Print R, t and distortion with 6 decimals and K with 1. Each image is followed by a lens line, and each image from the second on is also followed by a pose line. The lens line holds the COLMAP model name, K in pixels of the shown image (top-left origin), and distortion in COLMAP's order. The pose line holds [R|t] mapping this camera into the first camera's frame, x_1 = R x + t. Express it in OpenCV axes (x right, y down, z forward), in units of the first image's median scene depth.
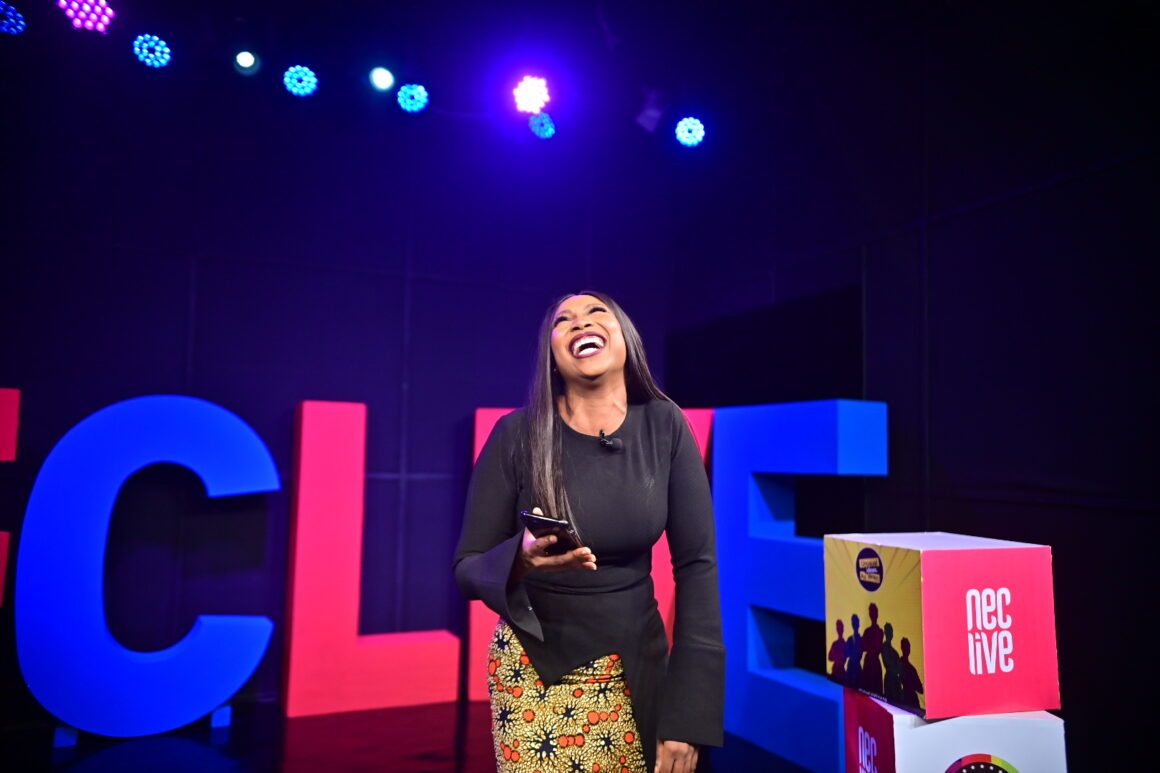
lens RADIAL K [[999.1, 0, 598.5], [0, 999.1, 388.6], [0, 0, 1]] dist [0.086431, 0.118188]
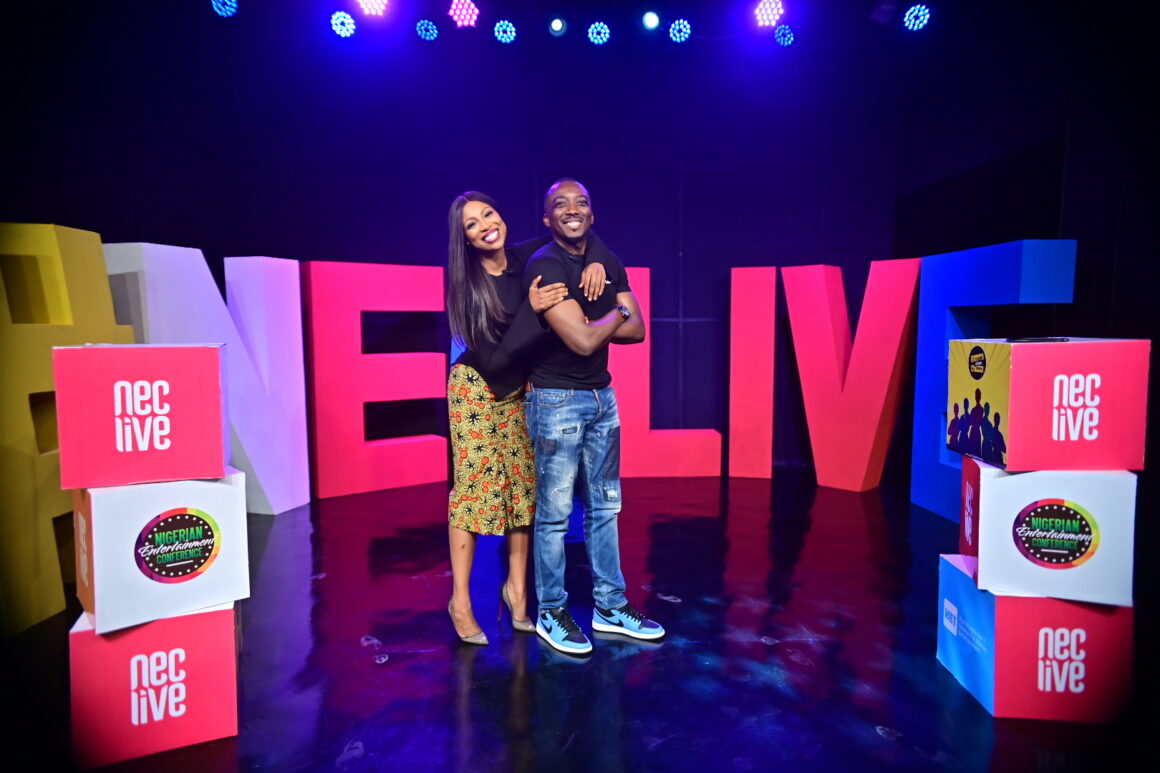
lens RADIAL K [[761.4, 0, 570.0], [0, 761.4, 394.0], [0, 0, 1]] dist [0.015446, 0.018590]
pose [[0.921840, 0.013155, -0.387348, 0.096910], [0.049791, 0.987122, 0.152021, 0.025979], [0.384360, -0.159425, 0.909314, -0.046898]]
